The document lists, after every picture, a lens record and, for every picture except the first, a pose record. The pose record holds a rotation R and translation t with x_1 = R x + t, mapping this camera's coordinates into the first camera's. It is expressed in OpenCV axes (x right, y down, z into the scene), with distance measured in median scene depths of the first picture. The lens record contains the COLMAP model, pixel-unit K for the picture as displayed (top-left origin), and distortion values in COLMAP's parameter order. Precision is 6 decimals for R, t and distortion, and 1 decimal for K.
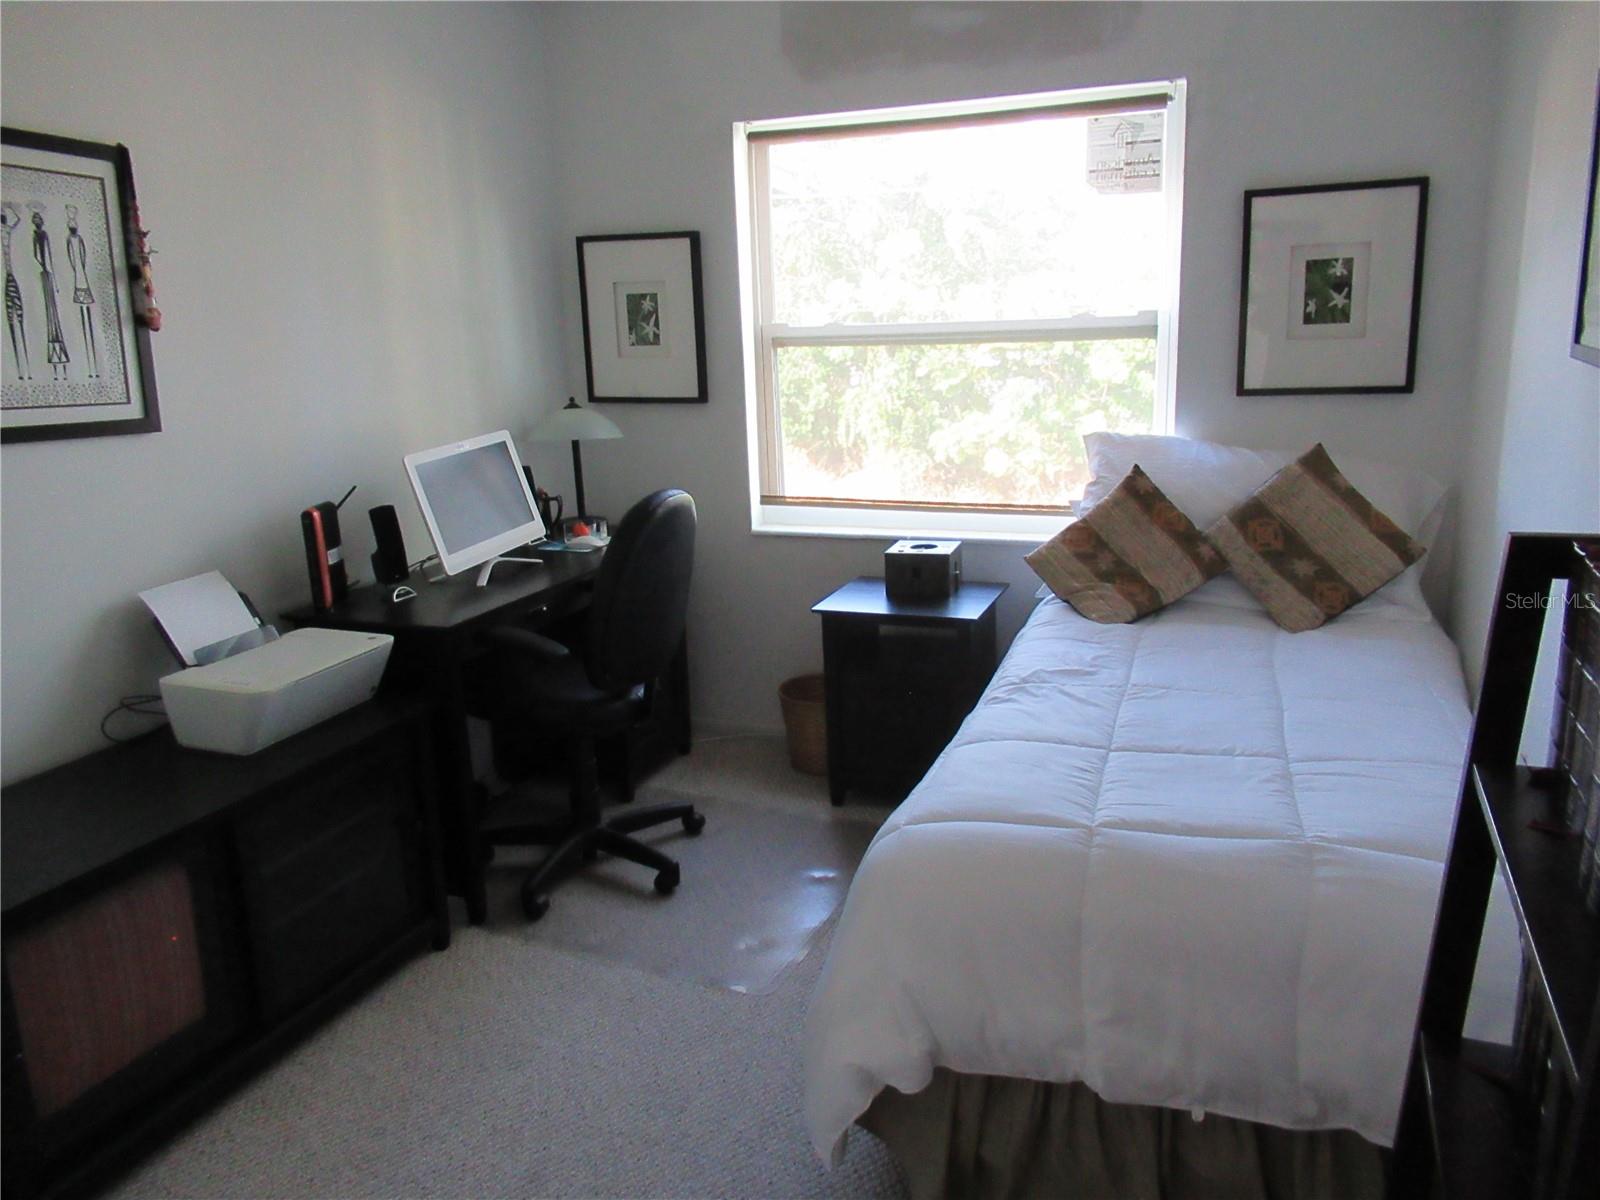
lens RADIAL K [[1212.9, 0, 800.0], [0, 1212.9, 600.0], [0, 0, 1]] dist [0.000199, -0.000759]
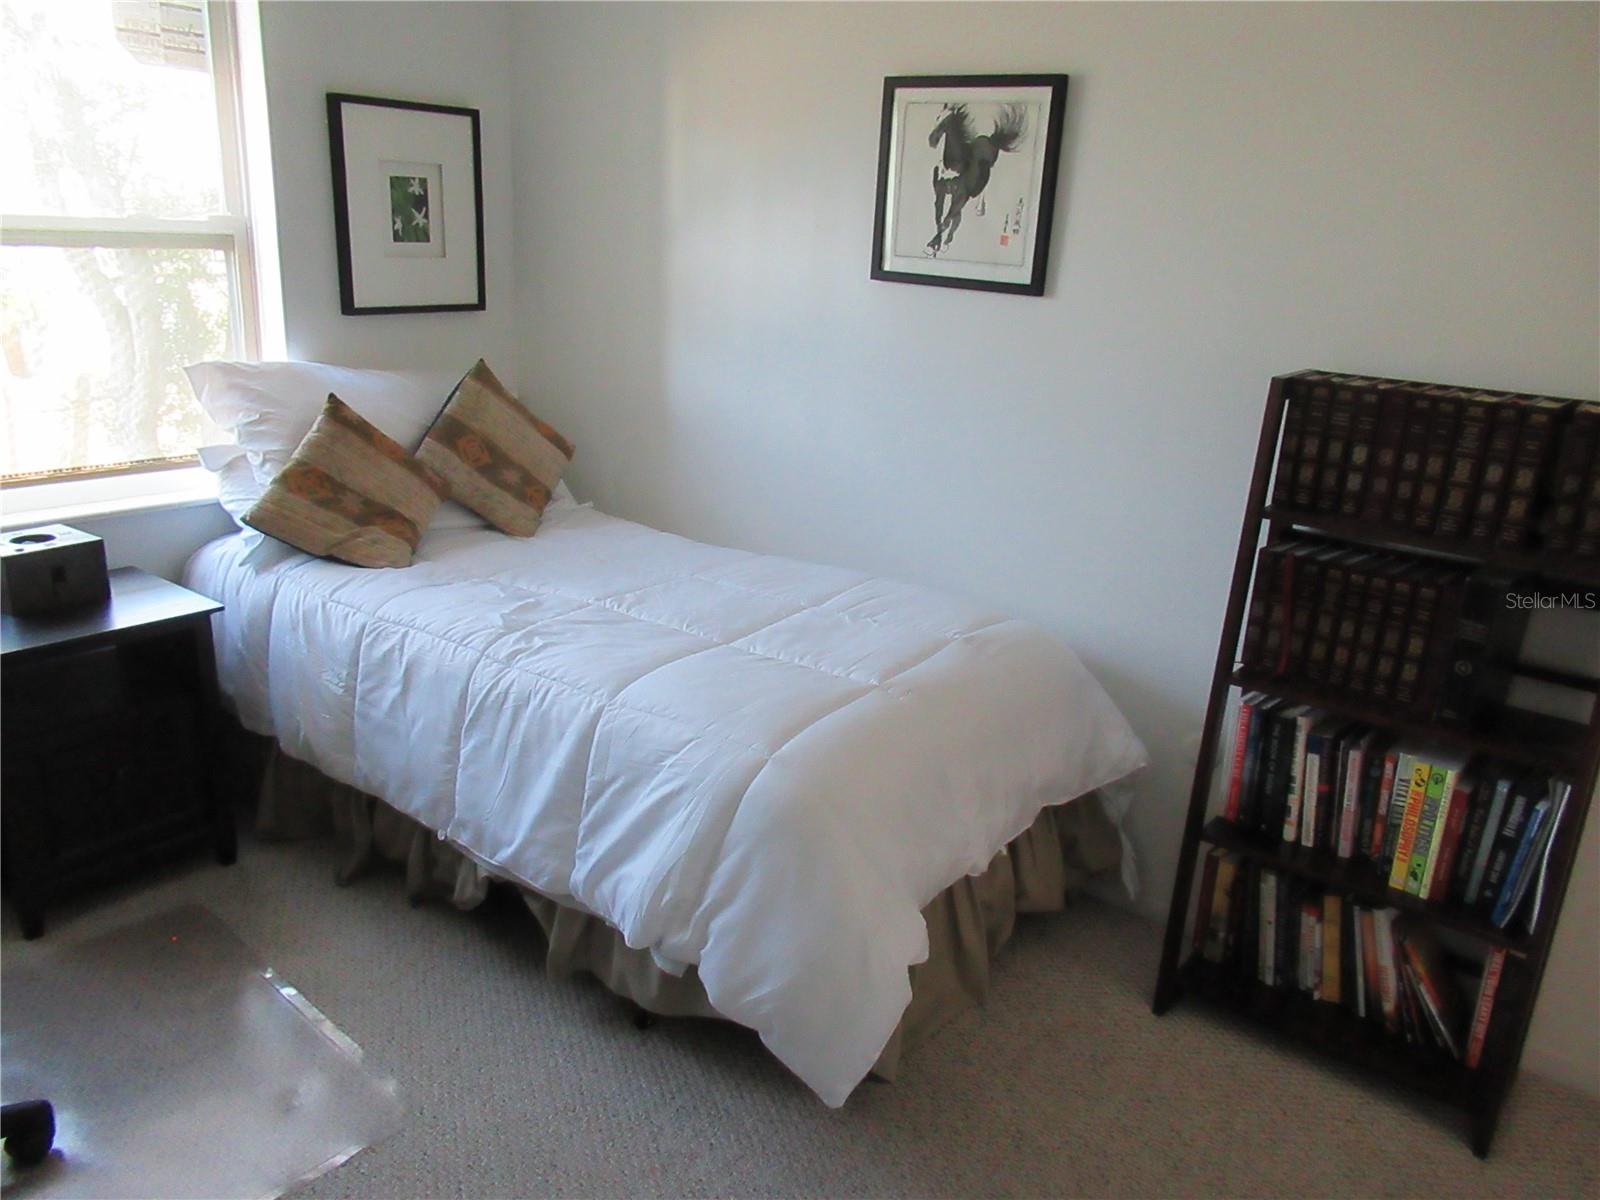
lens RADIAL K [[1212.9, 0, 800.0], [0, 1212.9, 600.0], [0, 0, 1]] dist [0.000199, -0.000759]
pose [[0.268759, -0.231799, 0.934900, -0.506673], [0.174420, 0.966277, 0.189438, -0.074578], [-0.947284, 0.112152, 0.300126, 0.425273]]
